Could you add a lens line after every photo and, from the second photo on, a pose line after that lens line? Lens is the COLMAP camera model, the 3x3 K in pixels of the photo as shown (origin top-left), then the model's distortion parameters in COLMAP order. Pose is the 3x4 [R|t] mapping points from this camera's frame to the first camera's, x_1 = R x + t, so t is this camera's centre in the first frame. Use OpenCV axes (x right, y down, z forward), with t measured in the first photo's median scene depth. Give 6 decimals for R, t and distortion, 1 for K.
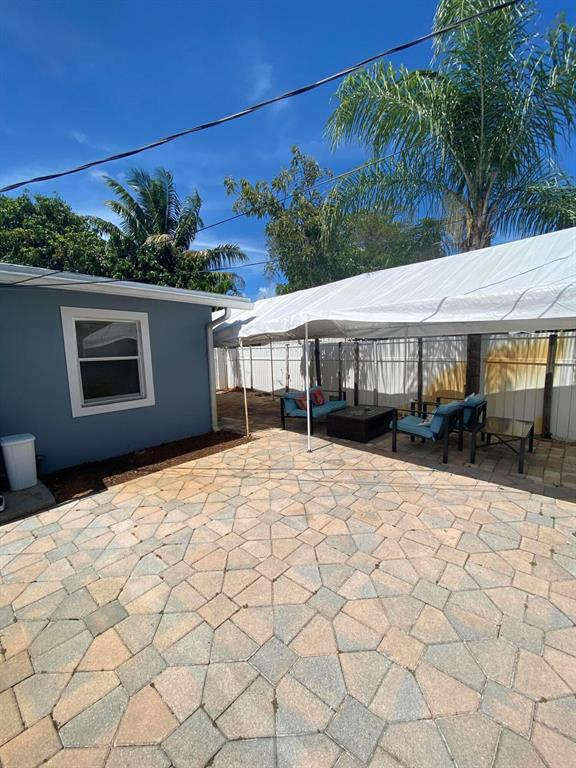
lens RADIAL K [[310.0, 0, 285.0], [0, 310.0, 380.7], [0, 0, 1]] dist [-0.006954, -0.003874]
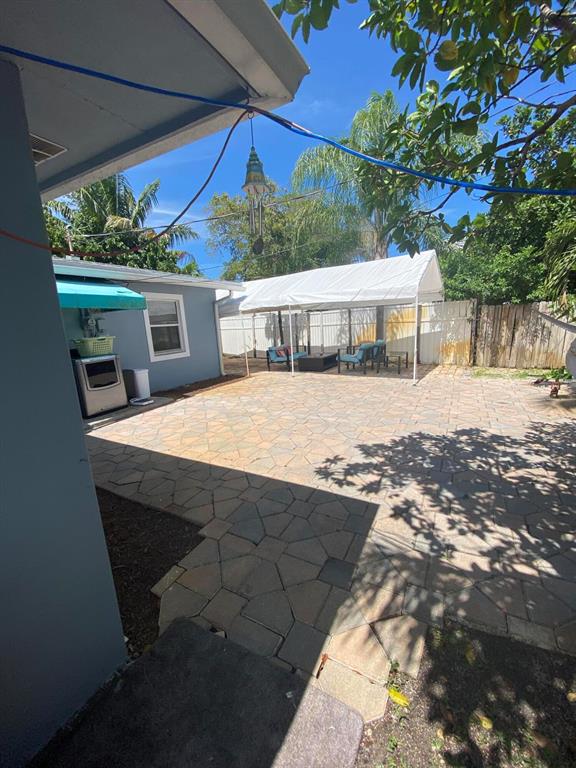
lens RADIAL K [[310.0, 0, 285.0], [0, 310.0, 390.9], [0, 0, 1]] dist [-0.006954, -0.003874]
pose [[0.975045, -0.074876, 0.208999, -0.326652], [0.051113, 0.991830, 0.116878, 0.102558], [-0.216043, -0.103278, 0.970906, -0.672269]]
